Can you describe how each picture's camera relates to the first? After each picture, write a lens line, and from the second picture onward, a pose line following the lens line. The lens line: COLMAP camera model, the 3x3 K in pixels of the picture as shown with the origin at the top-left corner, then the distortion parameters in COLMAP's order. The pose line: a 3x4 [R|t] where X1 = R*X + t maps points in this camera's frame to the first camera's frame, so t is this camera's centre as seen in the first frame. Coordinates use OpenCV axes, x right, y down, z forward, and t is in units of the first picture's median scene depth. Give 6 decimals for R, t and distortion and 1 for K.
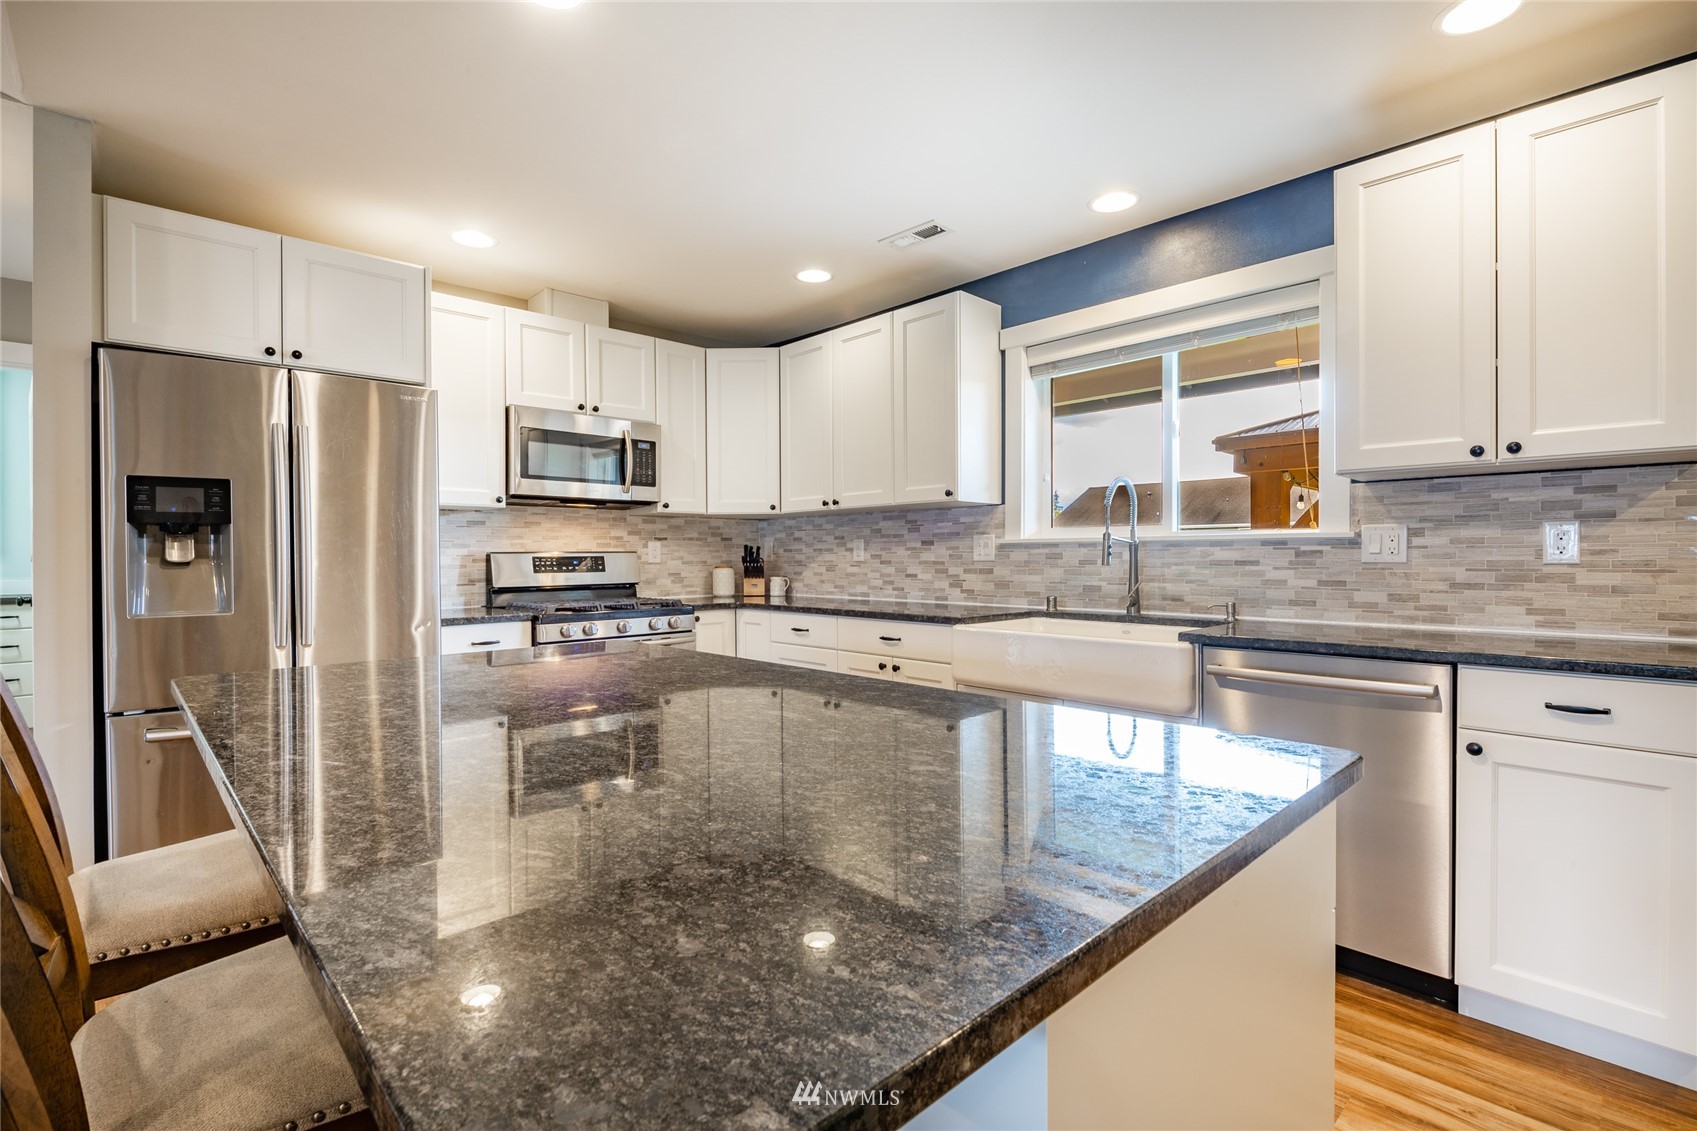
lens RADIAL K [[782.9, 0, 848.9], [0, 782.9, 566.8], [0, 0, 1]] dist [-0.002709, -0.002185]
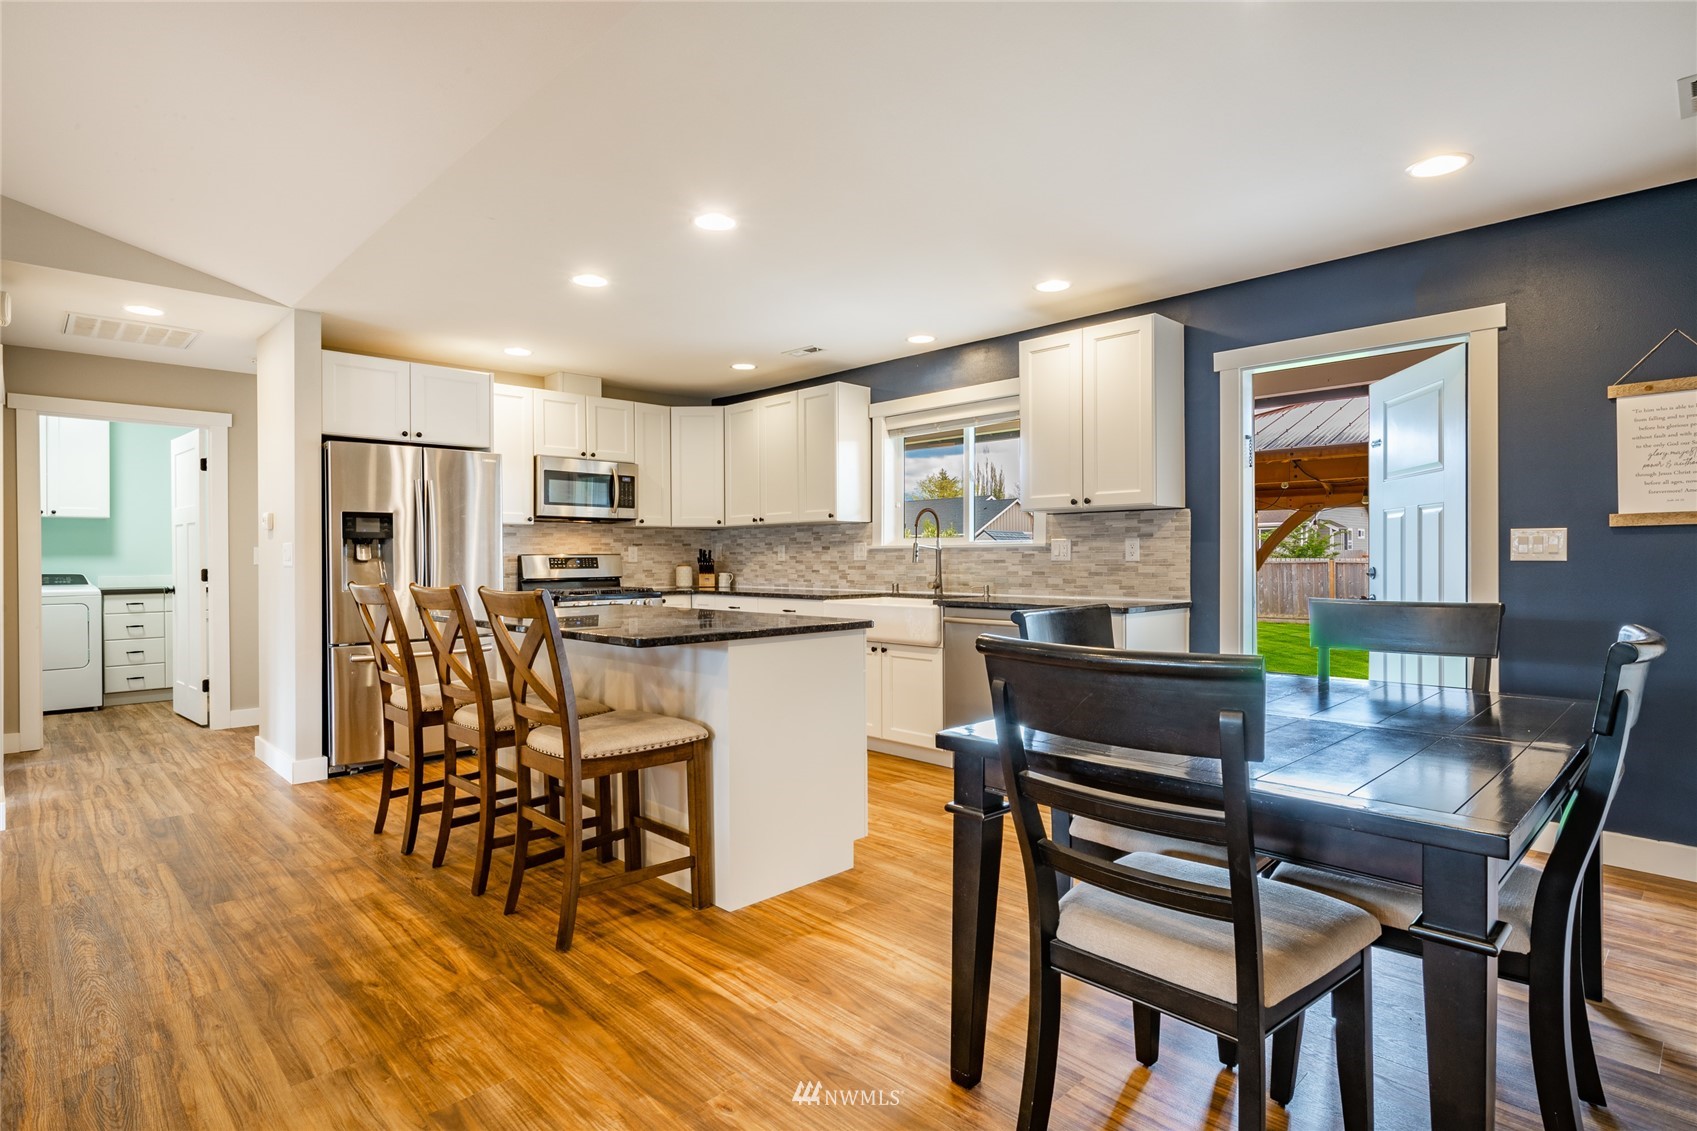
lens RADIAL K [[873.0, 0, 852.0], [0, 873.0, 564.1], [0, 0, 1]] dist [0.006399, -0.004515]
pose [[0.999873, 0.000142, 0.015957, 0.135249], [-0.000038, 0.999979, -0.006490, 0.010092], [-0.015958, 0.006488, 0.999852, -0.654452]]
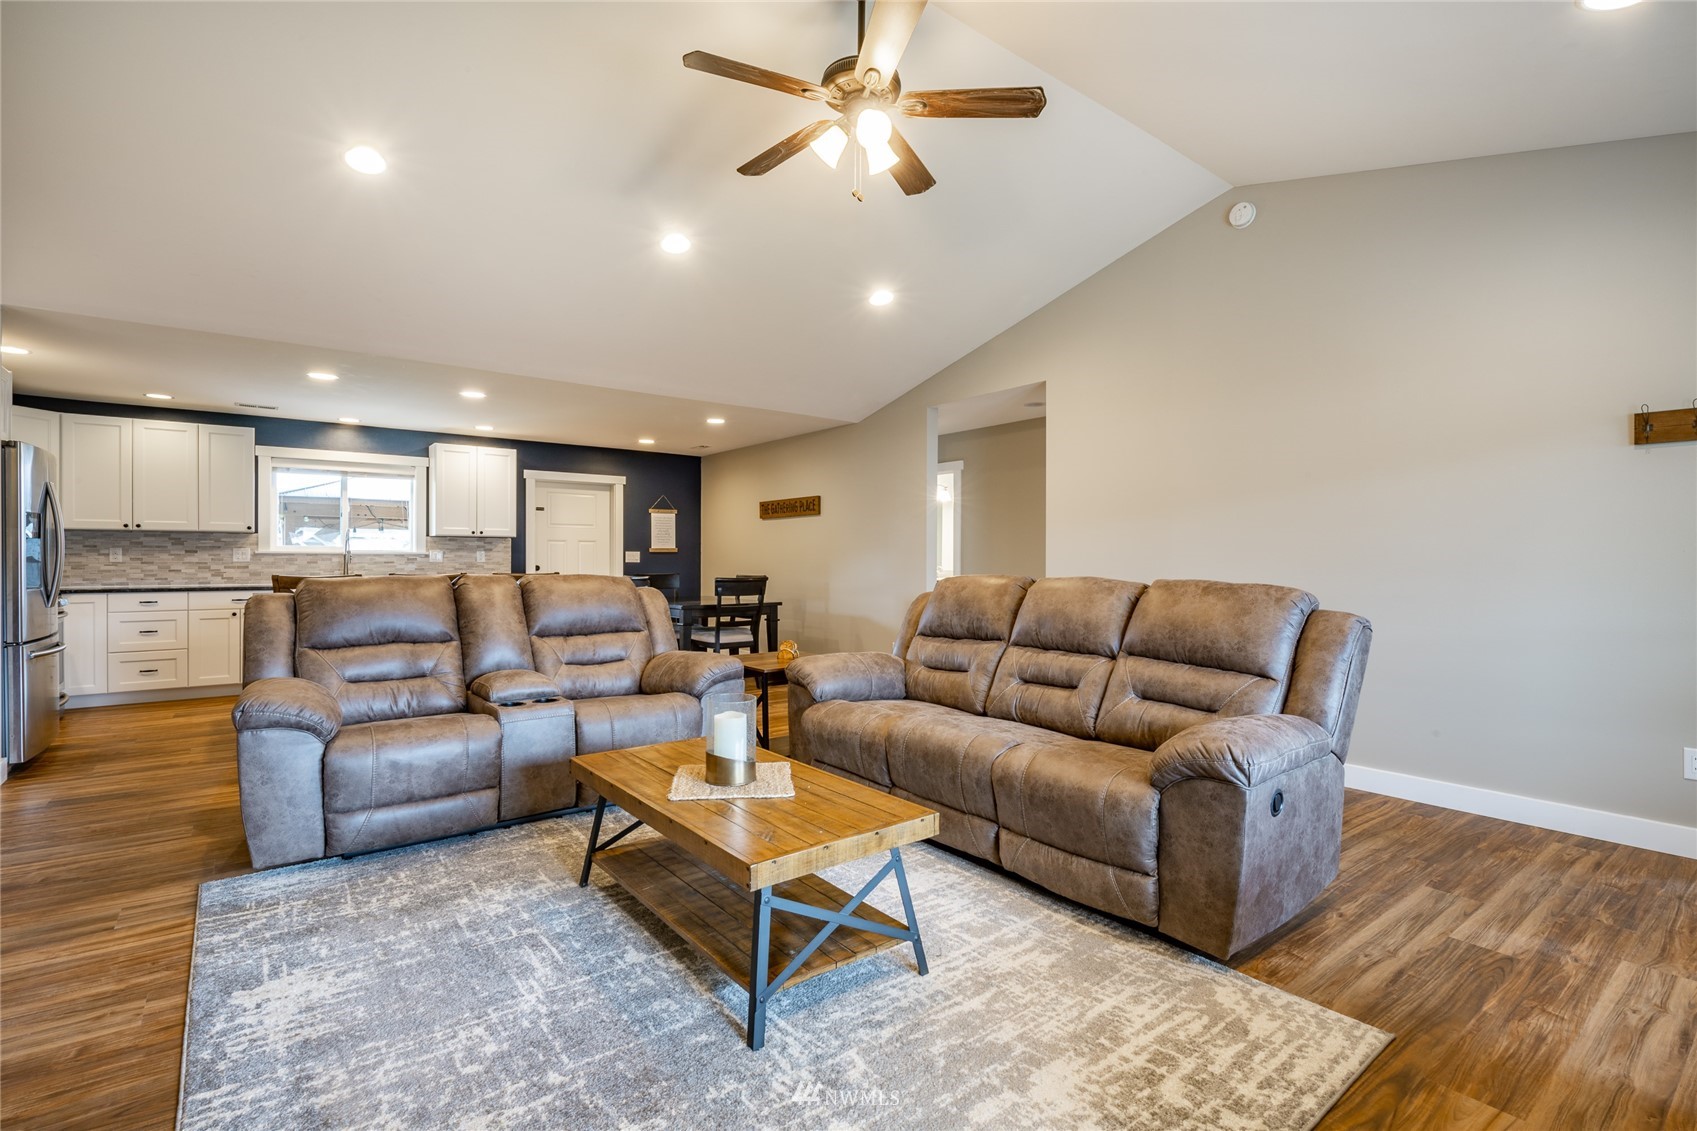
lens RADIAL K [[782.9, 0, 847.8], [0, 782.9, 560.9], [0, 0, 1]] dist [-0.002709, -0.002185]
pose [[0.103665, 0.002945, 0.994608, -1.634750], [0.010441, 0.999937, -0.004049, 0.013986], [-0.994557, 0.010805, 0.103628, -0.705883]]
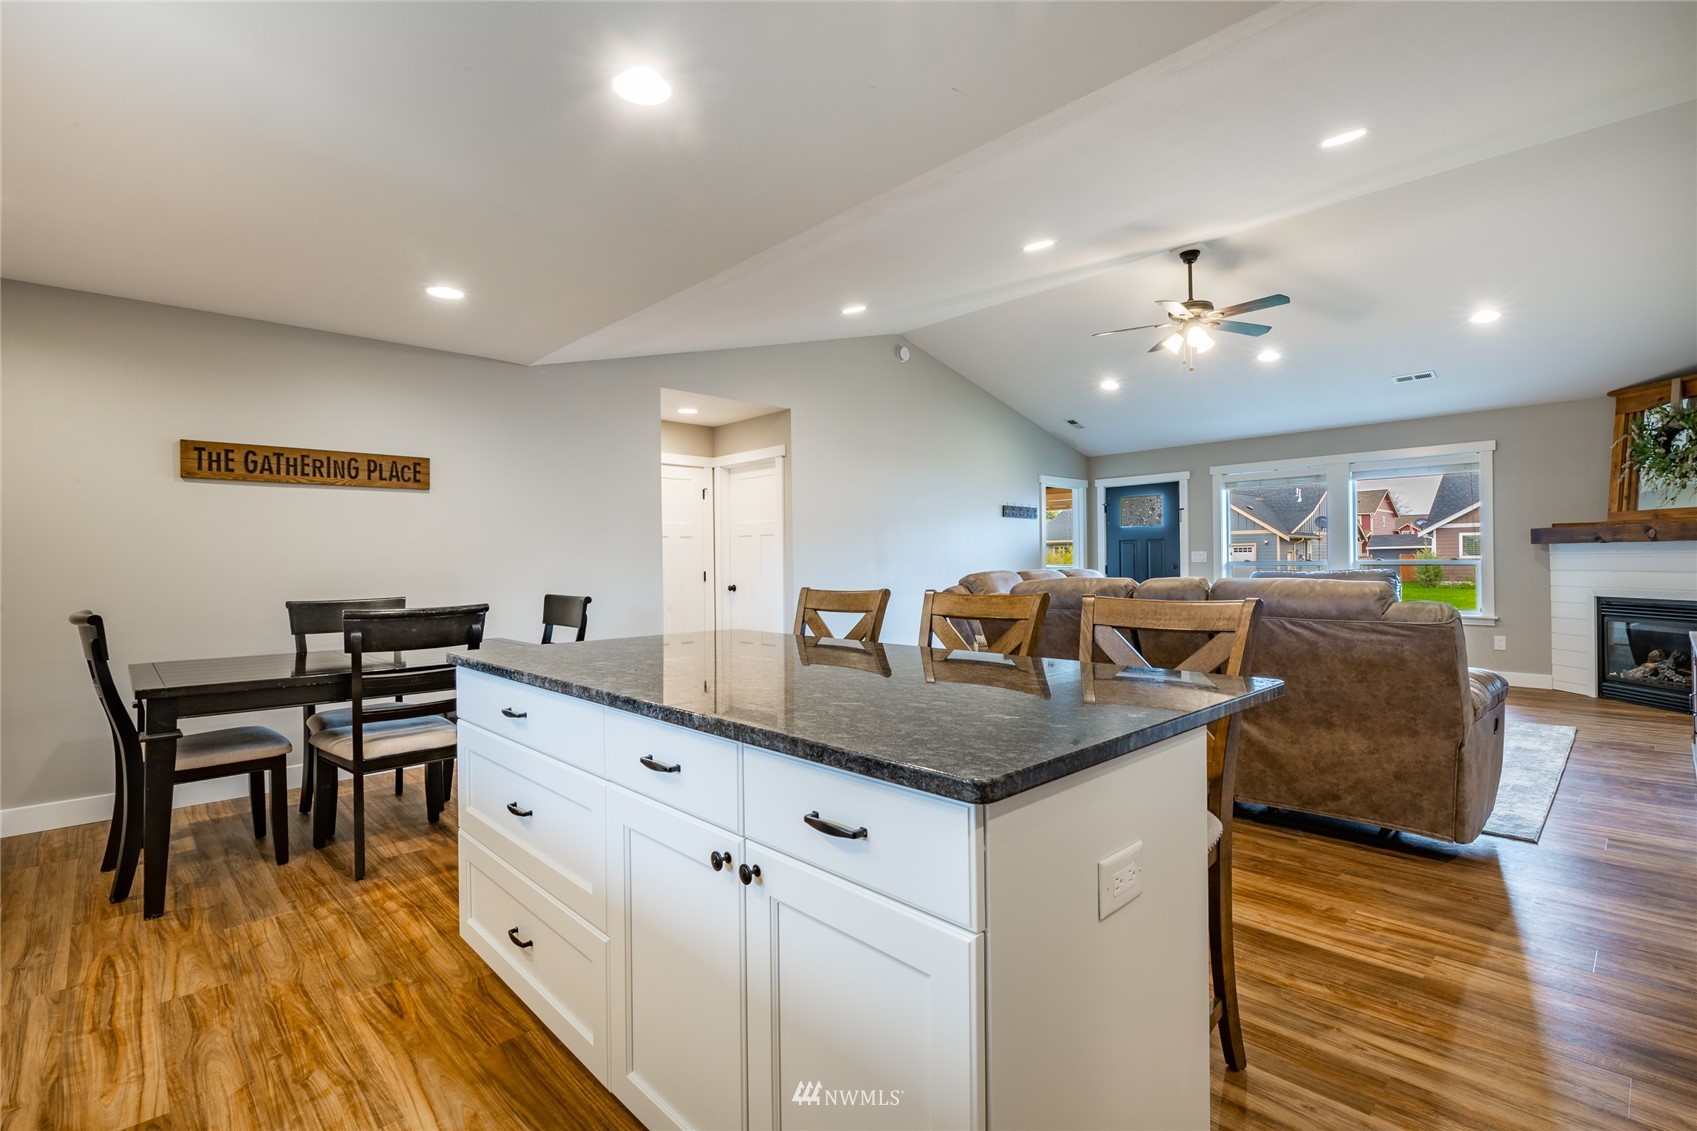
lens RADIAL K [[782.9, 0, 850.5], [0, 782.9, 561.0], [0, 0, 1]] dist [-0.002709, -0.002185]
pose [[-0.999868, 0.015512, -0.004827, -0.153048], [0.015458, 0.999820, 0.011005, -0.012670], [0.004997, 0.010929, -0.999928, 0.896305]]
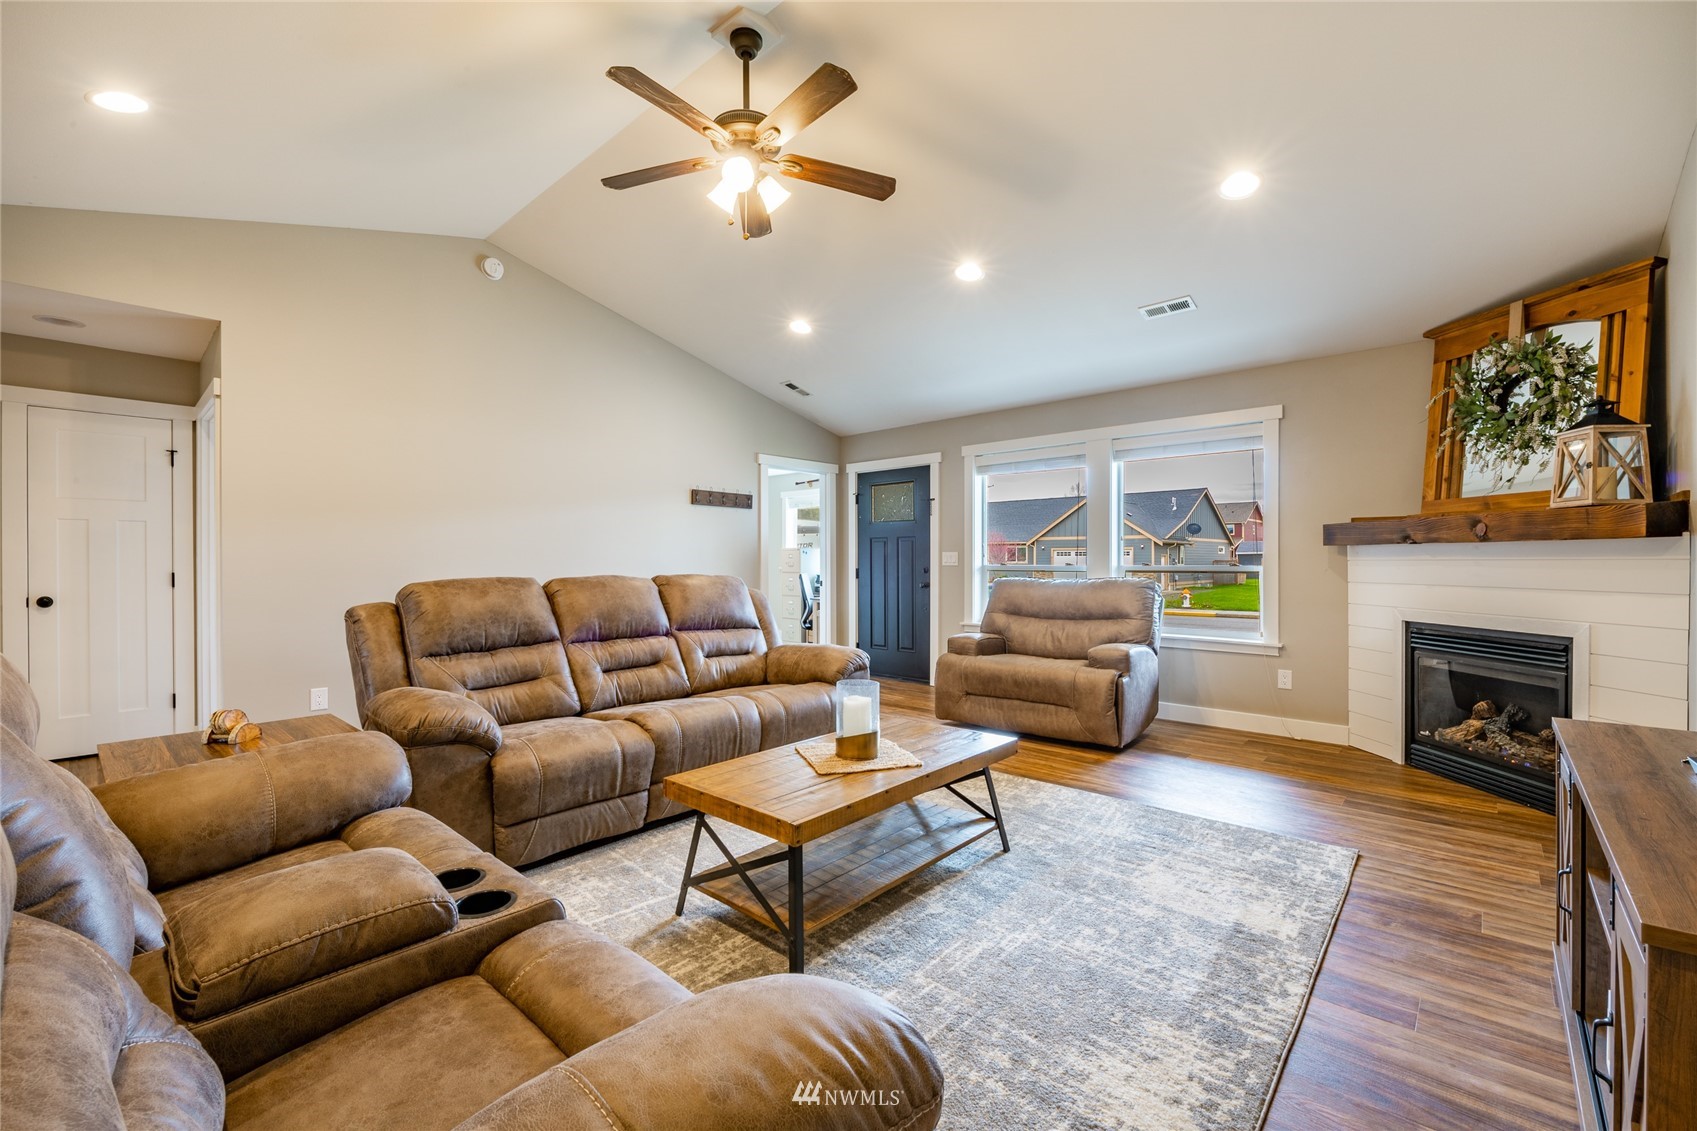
lens RADIAL K [[702.9, 0, 852.1], [0, 702.9, 563.4], [0, 0, 1]] dist [-0.006855, -0.000721]
pose [[-0.997013, 0.005532, -0.077031, -0.889261], [0.004323, 0.999865, 0.015851, 0.000681], [0.077109, 0.015471, -0.996903, 0.179245]]
